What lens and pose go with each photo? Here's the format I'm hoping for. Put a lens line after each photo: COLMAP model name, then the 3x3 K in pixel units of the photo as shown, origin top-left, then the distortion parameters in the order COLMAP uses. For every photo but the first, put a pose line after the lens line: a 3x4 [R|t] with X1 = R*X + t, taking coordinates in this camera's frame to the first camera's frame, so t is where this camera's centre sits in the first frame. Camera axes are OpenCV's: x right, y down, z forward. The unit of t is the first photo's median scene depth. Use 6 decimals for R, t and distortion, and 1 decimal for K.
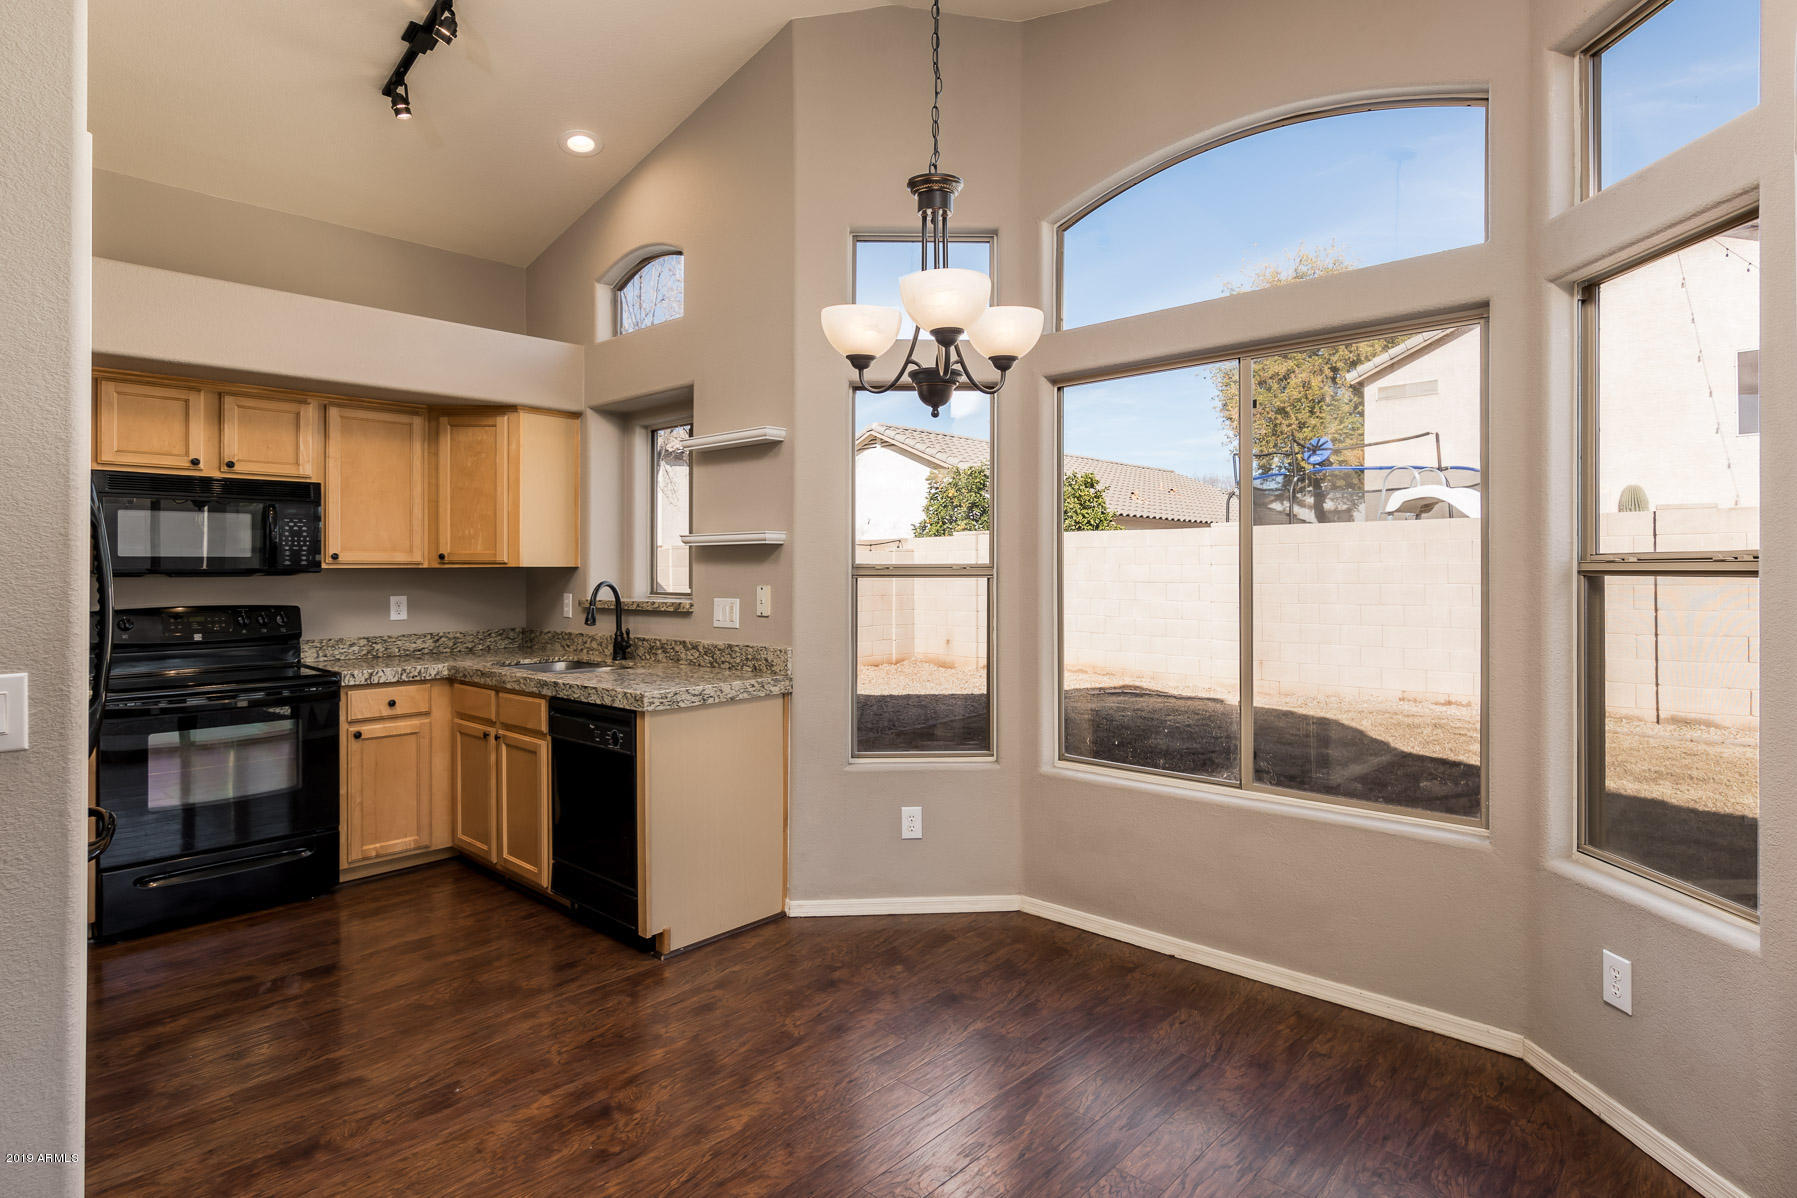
lens RADIAL K [[916.0, 0, 931.0], [0, 916.0, 566.3], [0, 0, 1]] dist [0.000852, -0.003662]
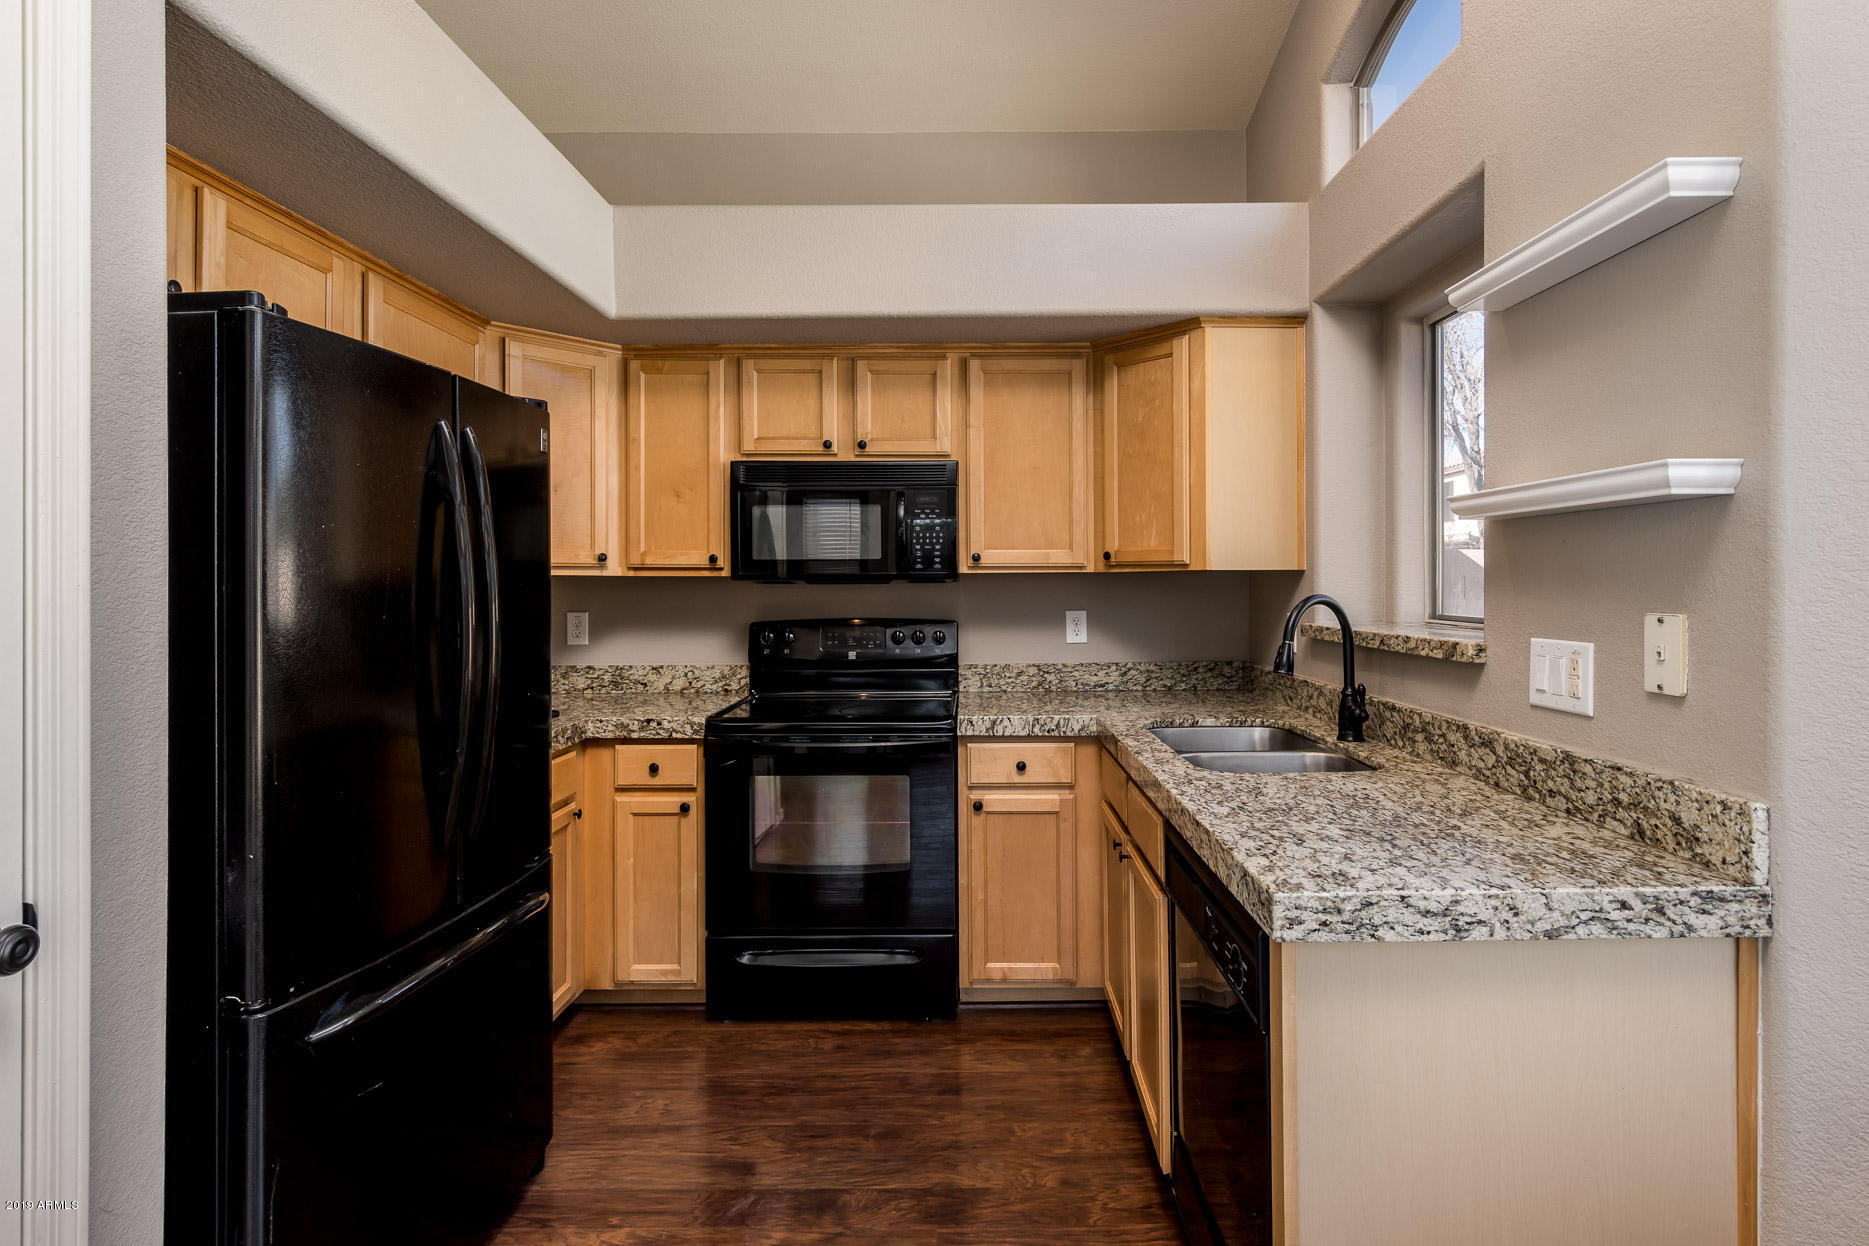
lens RADIAL K [[952.7, 0, 962.4], [0, 952.7, 575.9], [0, 0, 1]] dist [0.000852, -0.003662]
pose [[0.663927, -0.002758, -0.747793, -0.079390], [0.004523, 0.999990, 0.000328, 0.004572], [0.747784, -0.003600, 0.663932, 0.500043]]
